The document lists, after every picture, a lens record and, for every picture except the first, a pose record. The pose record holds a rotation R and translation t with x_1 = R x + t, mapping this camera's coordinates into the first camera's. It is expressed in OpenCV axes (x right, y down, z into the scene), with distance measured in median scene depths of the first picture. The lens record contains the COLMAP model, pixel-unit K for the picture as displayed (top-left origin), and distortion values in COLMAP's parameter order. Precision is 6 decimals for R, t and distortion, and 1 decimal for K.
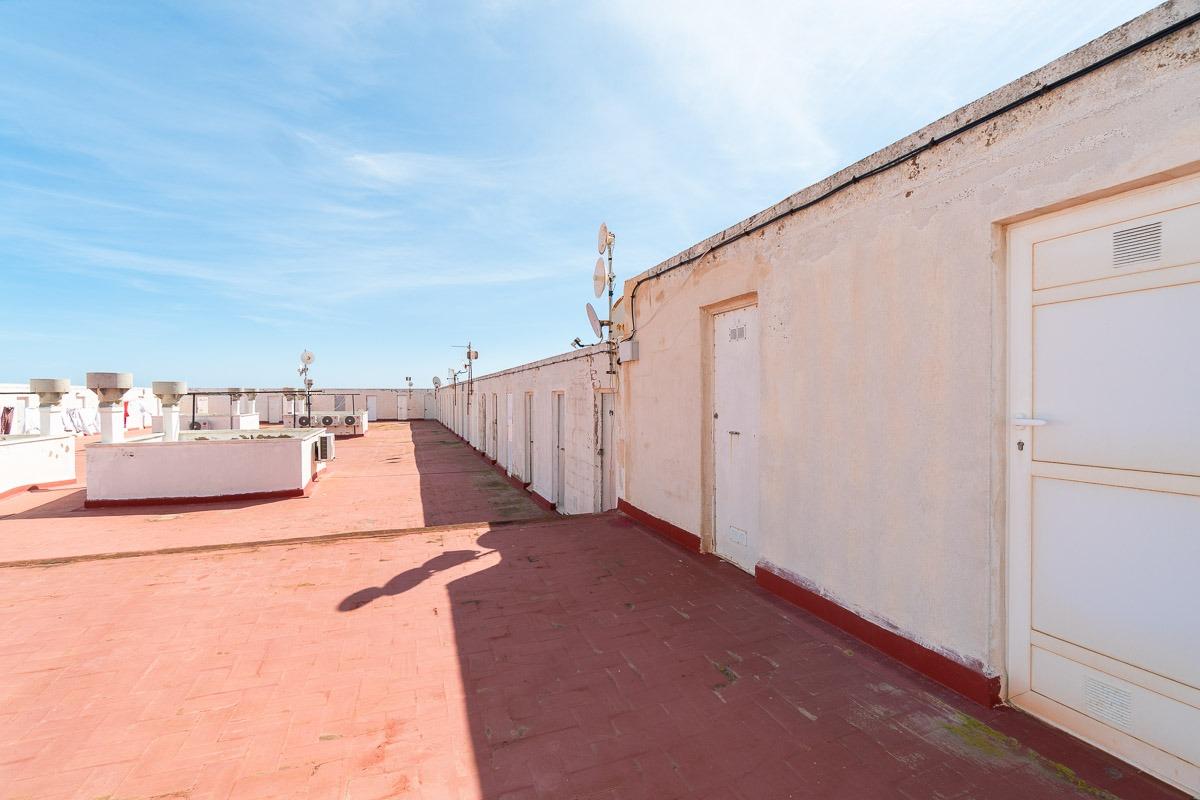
lens RADIAL K [[536.6, 0, 579.0], [0, 536.6, 399.5], [0, 0, 1]] dist [-0.001006, -0.000353]
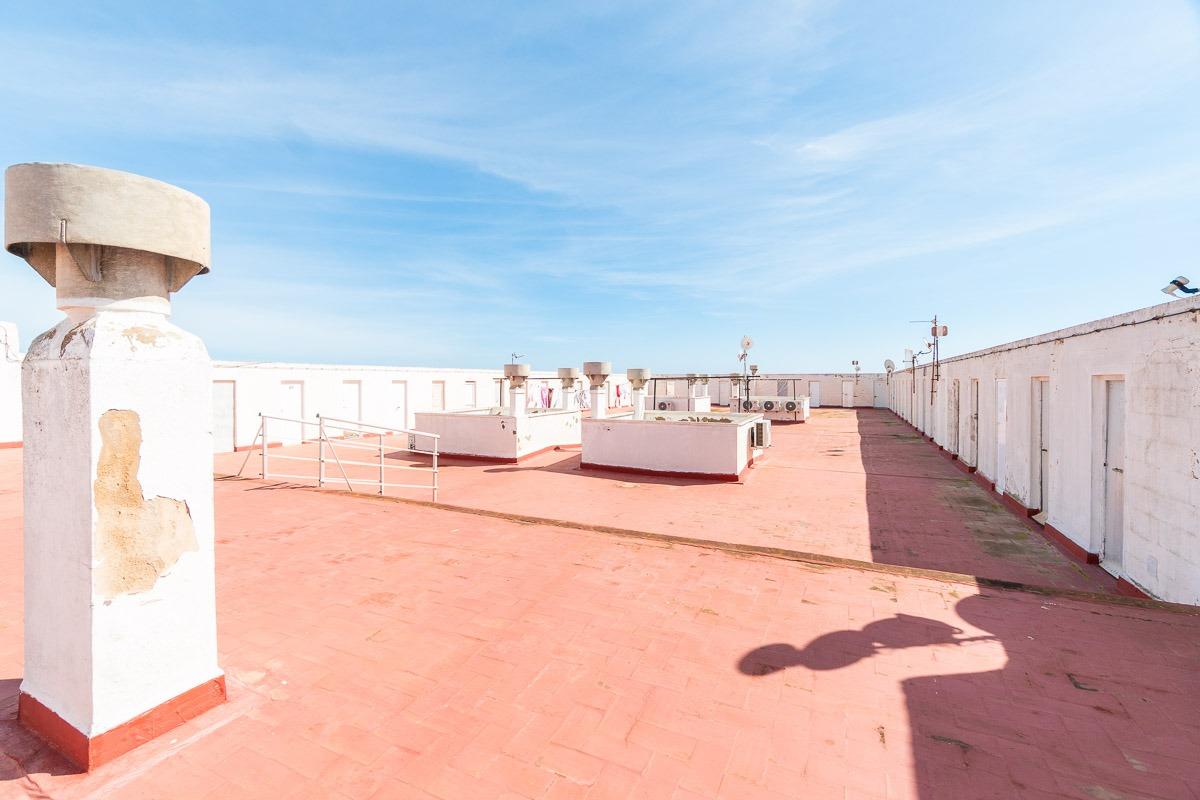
lens RADIAL K [[524.2, 0, 585.9], [0, 524.2, 388.8], [0, 0, 1]] dist [-0.002987, 0.000232]
pose [[0.707956, 0.014008, -0.706118, -0.027771], [-0.008465, 0.999900, 0.011349, -0.001172], [0.706206, -0.002057, 0.708003, 0.104194]]
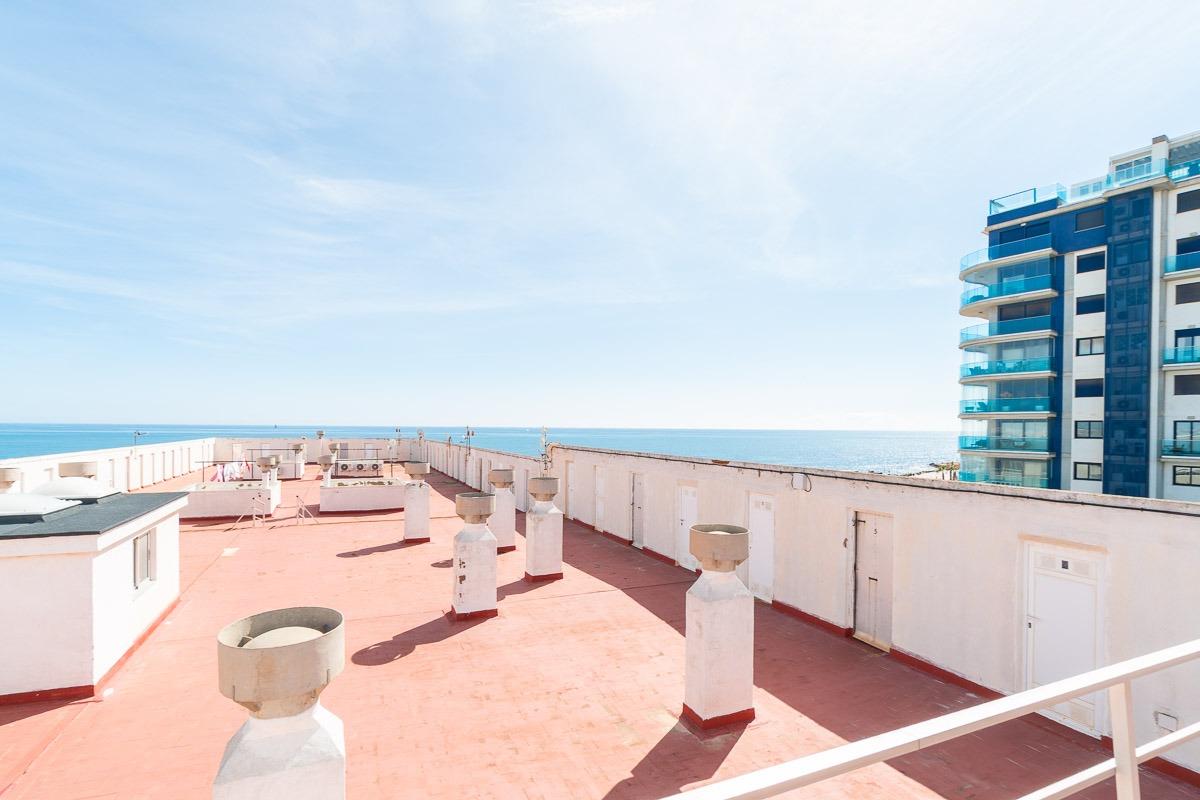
lens RADIAL K [[560.8, 0, 595.5], [0, 560.8, 429.9], [0, 0, 1]] dist [-0.001065, -0.000234]
pose [[0.995716, 0.007060, 0.092191, 0.021032], [-0.006928, 0.999974, -0.001753, -0.143142], [-0.092201, 0.001107, 0.995740, -1.245081]]
